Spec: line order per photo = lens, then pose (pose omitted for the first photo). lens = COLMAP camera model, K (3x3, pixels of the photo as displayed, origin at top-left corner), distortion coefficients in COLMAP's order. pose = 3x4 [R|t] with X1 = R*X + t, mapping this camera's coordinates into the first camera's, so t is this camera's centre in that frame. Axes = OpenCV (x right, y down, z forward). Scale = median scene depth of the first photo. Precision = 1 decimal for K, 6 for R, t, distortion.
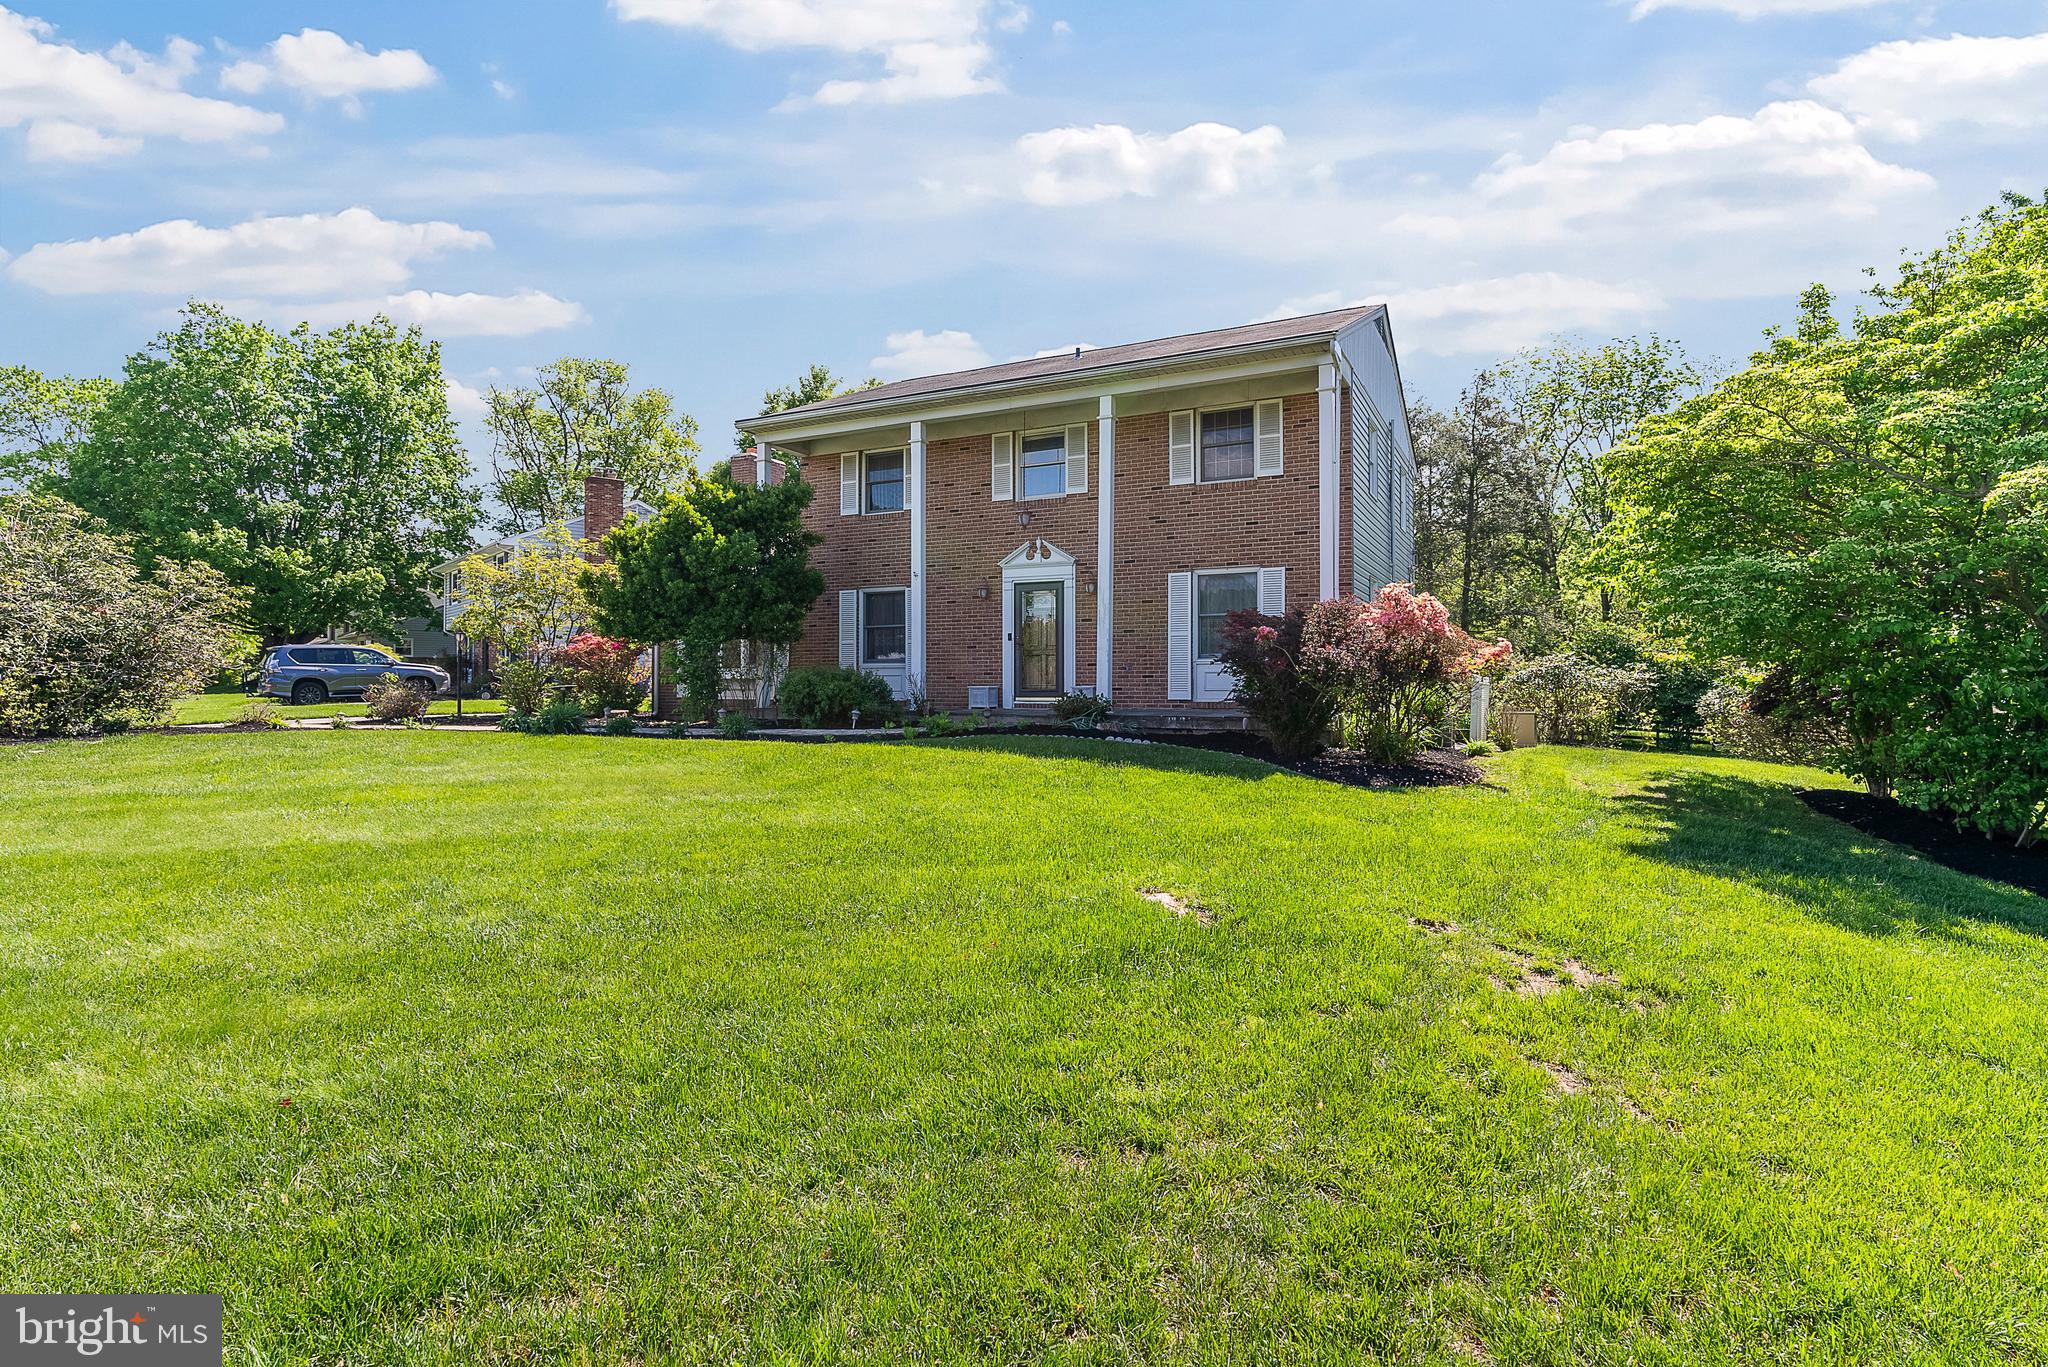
lens RADIAL K [[1008.8, 0, 1036.8], [0, 1008.8, 682.3], [0, 0, 1]] dist [-0.005793, -0.000289]
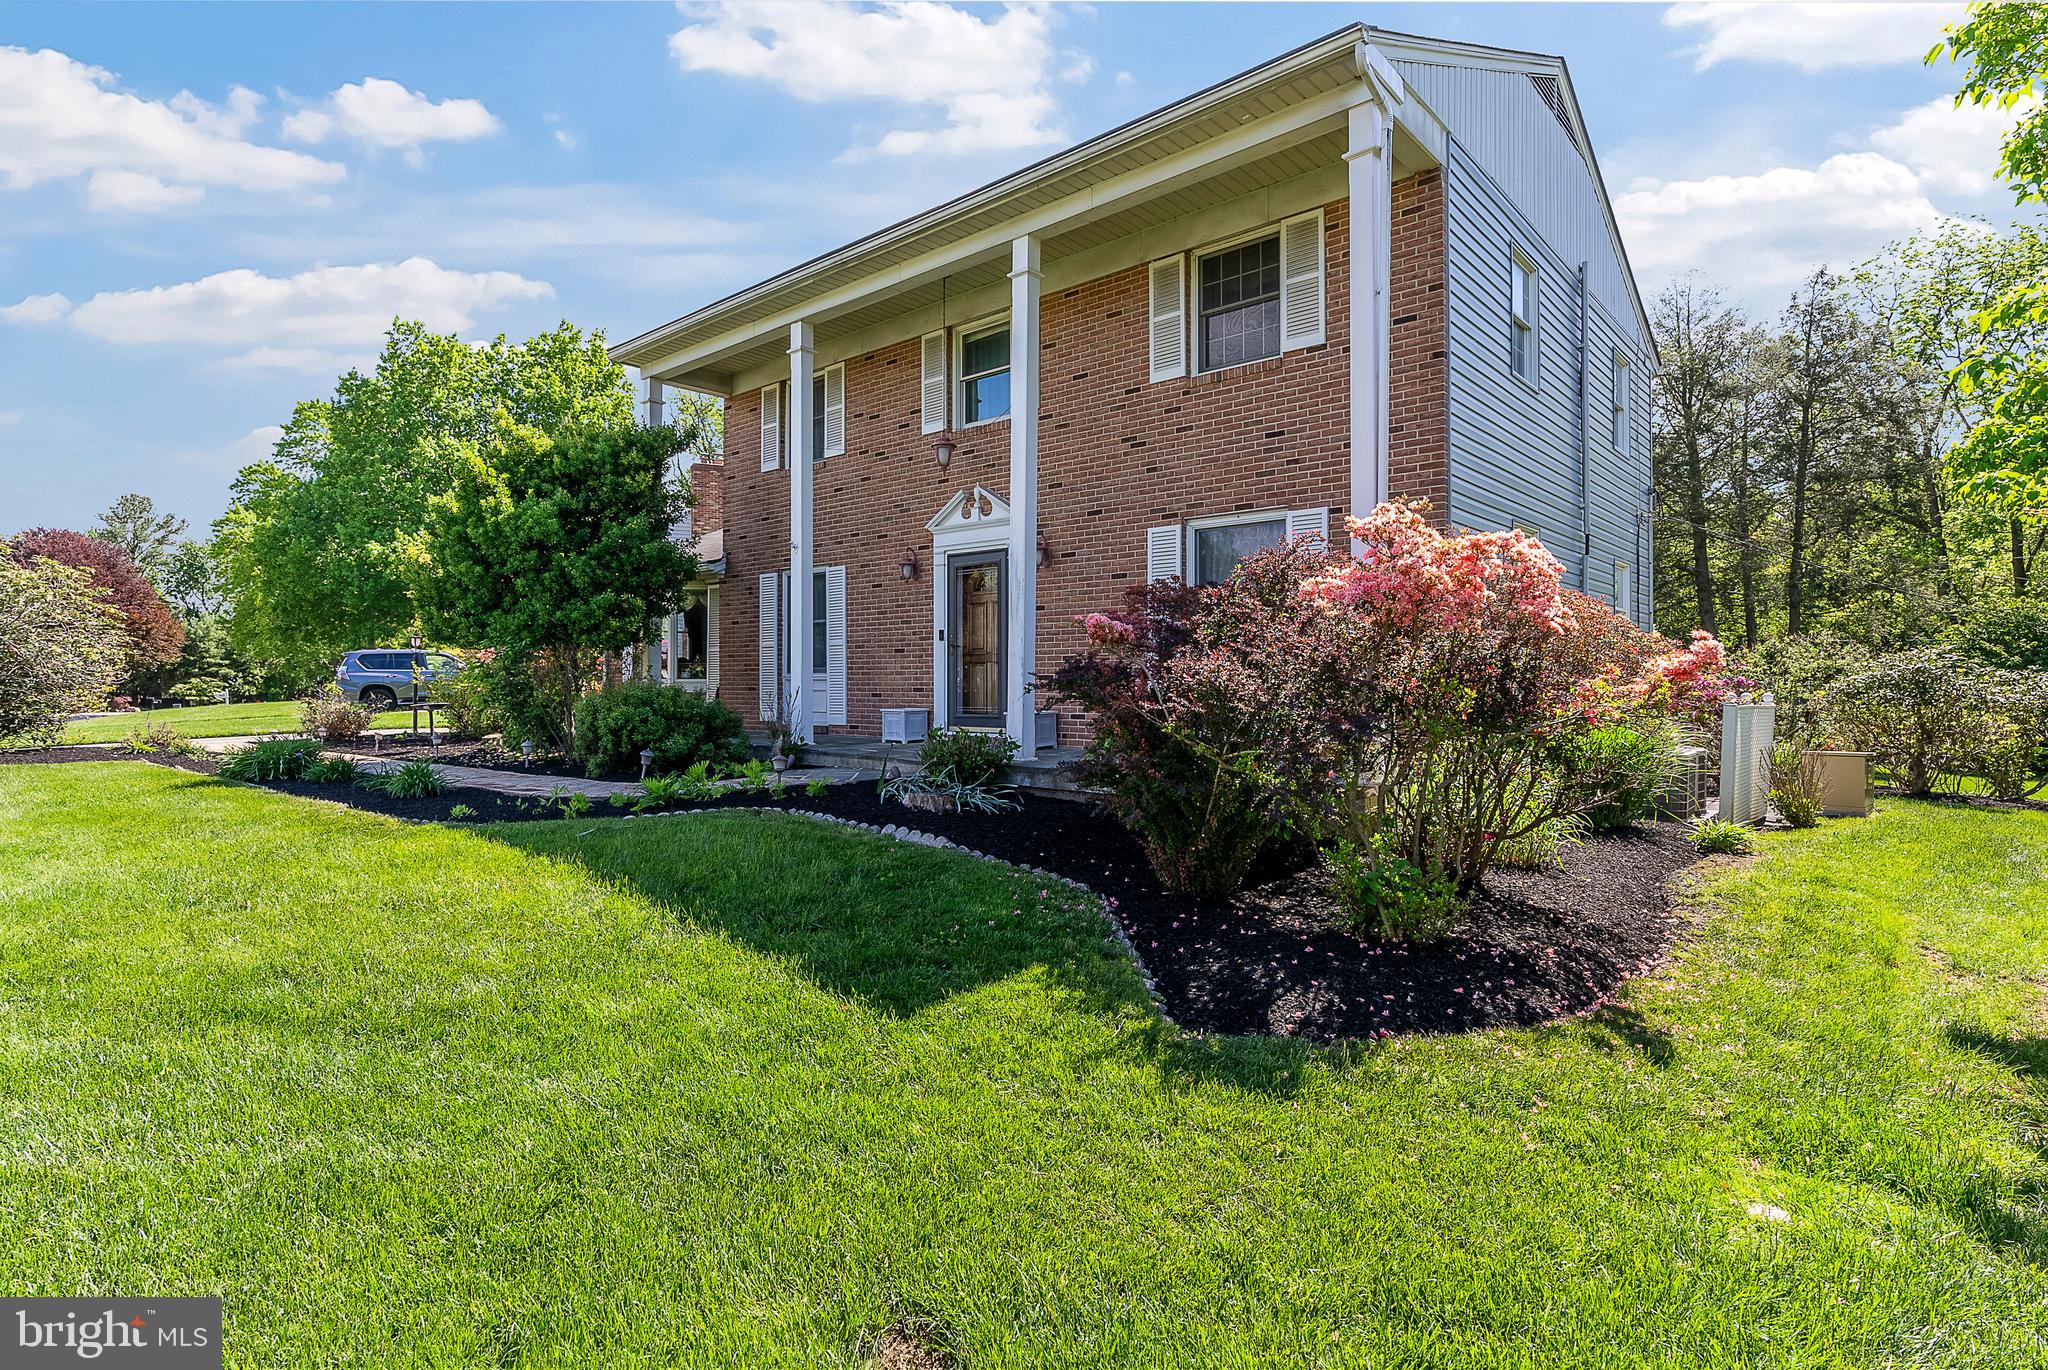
lens RADIAL K [[1027.7, 0, 1042.4], [0, 1027.7, 680.2], [0, 0, 1]] dist [0.000960, 0.000855]
pose [[0.969845, -0.001363, -0.243720, 0.203085], [0.002444, 0.999988, 0.004133, -0.017811], [0.243712, -0.004604, 0.969837, 0.353652]]
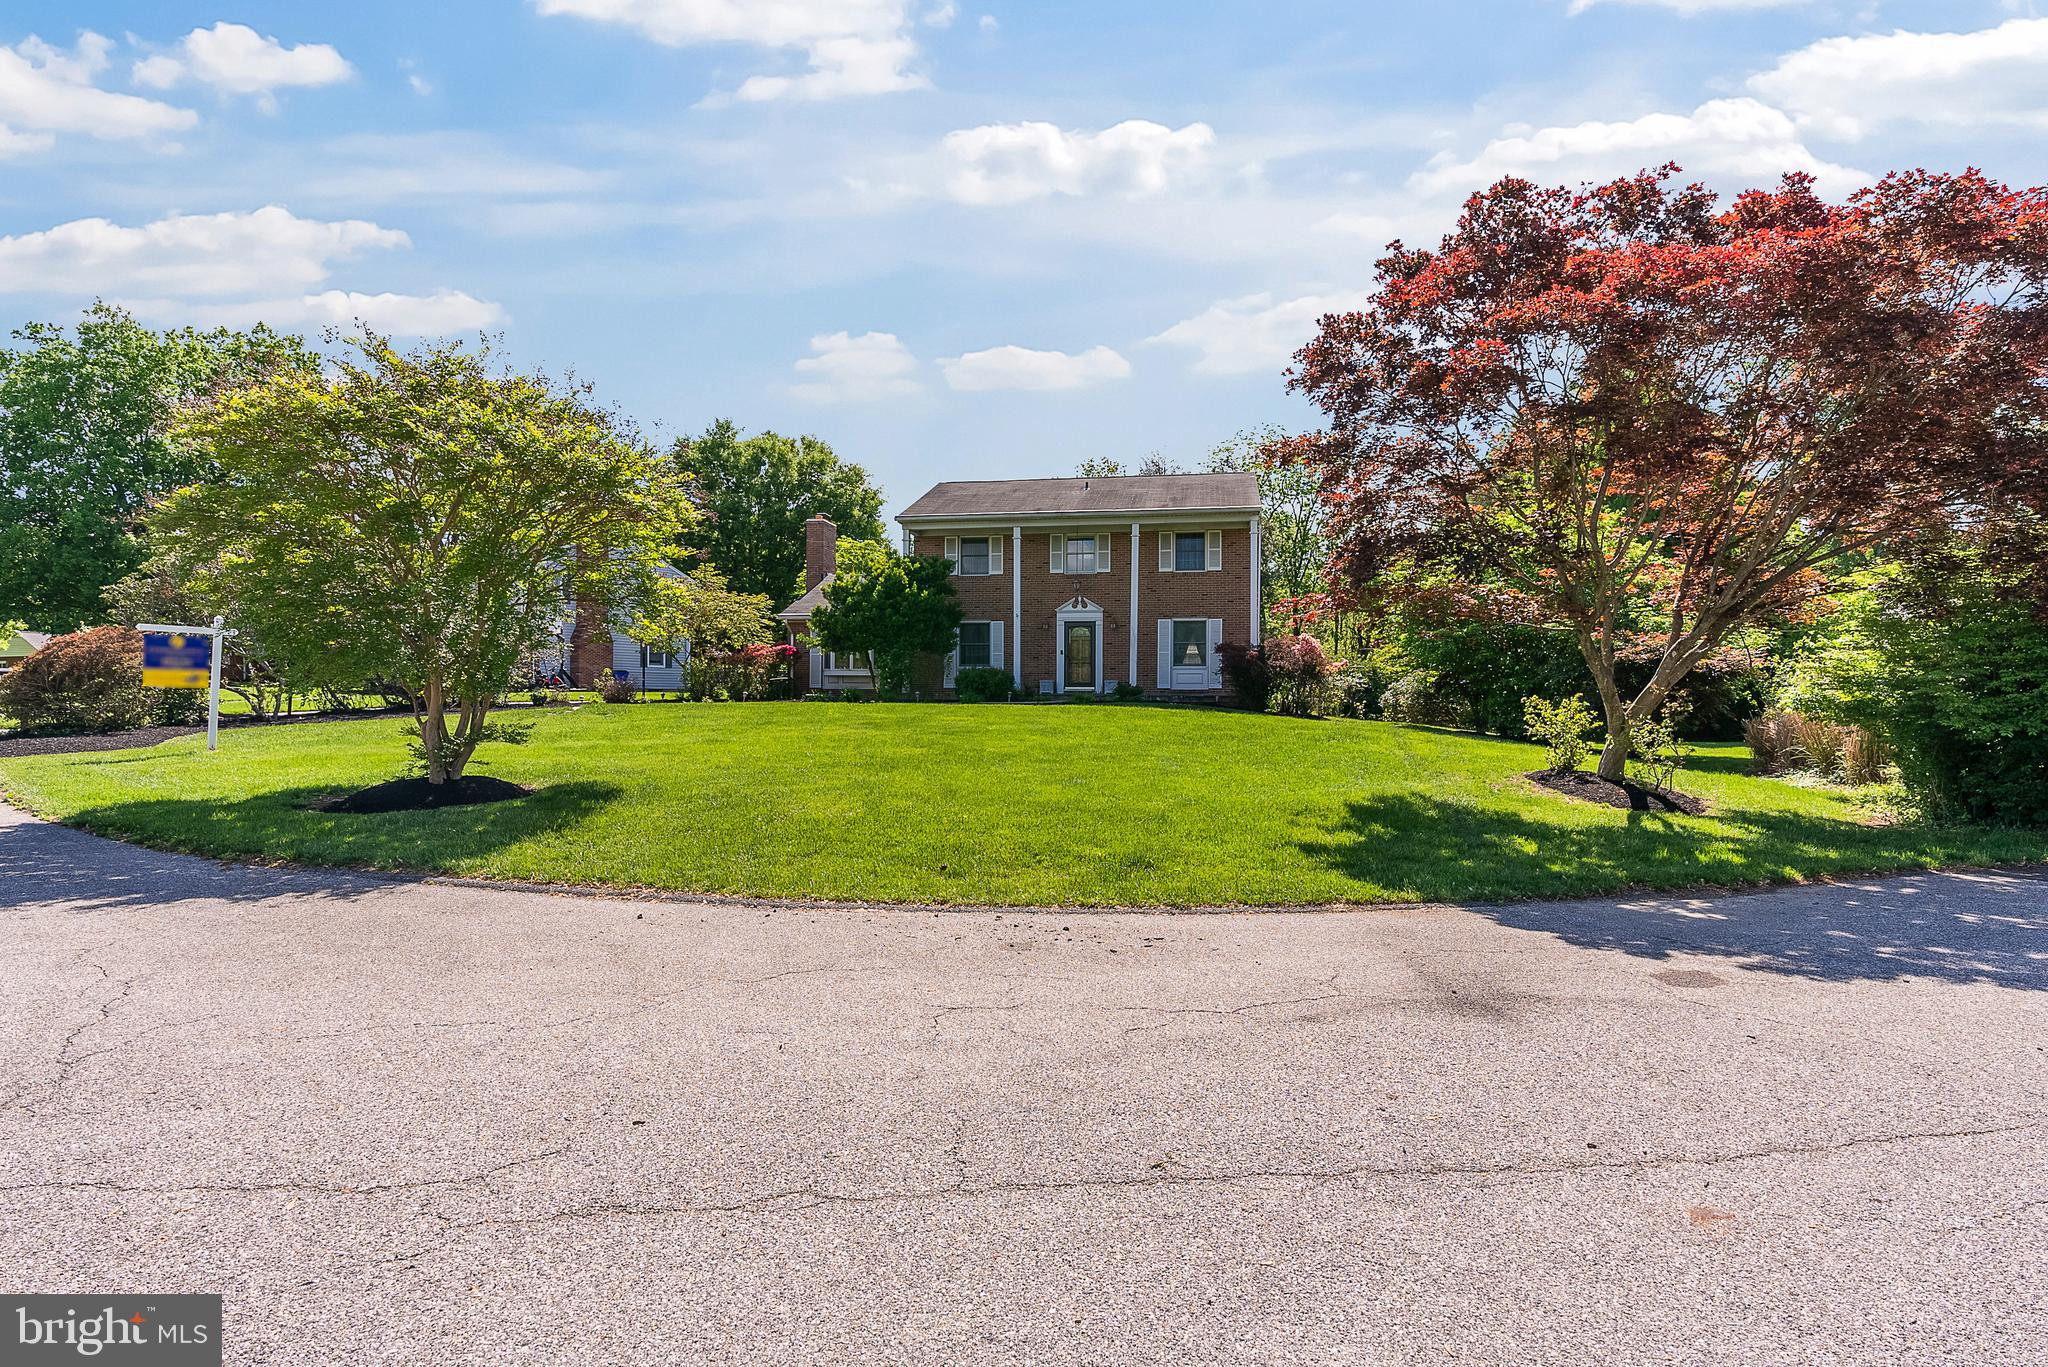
lens RADIAL K [[1052.0, 0, 1026.5], [0, 1052.0, 658.6], [0, 0, 1]] dist [-0.004221, 0.000083]
pose [[0.956743, 0.016770, 0.290450, -0.602102], [-0.006042, 0.999267, -0.037792, 0.034008], [-0.290871, 0.034402, 0.956144, -0.695129]]
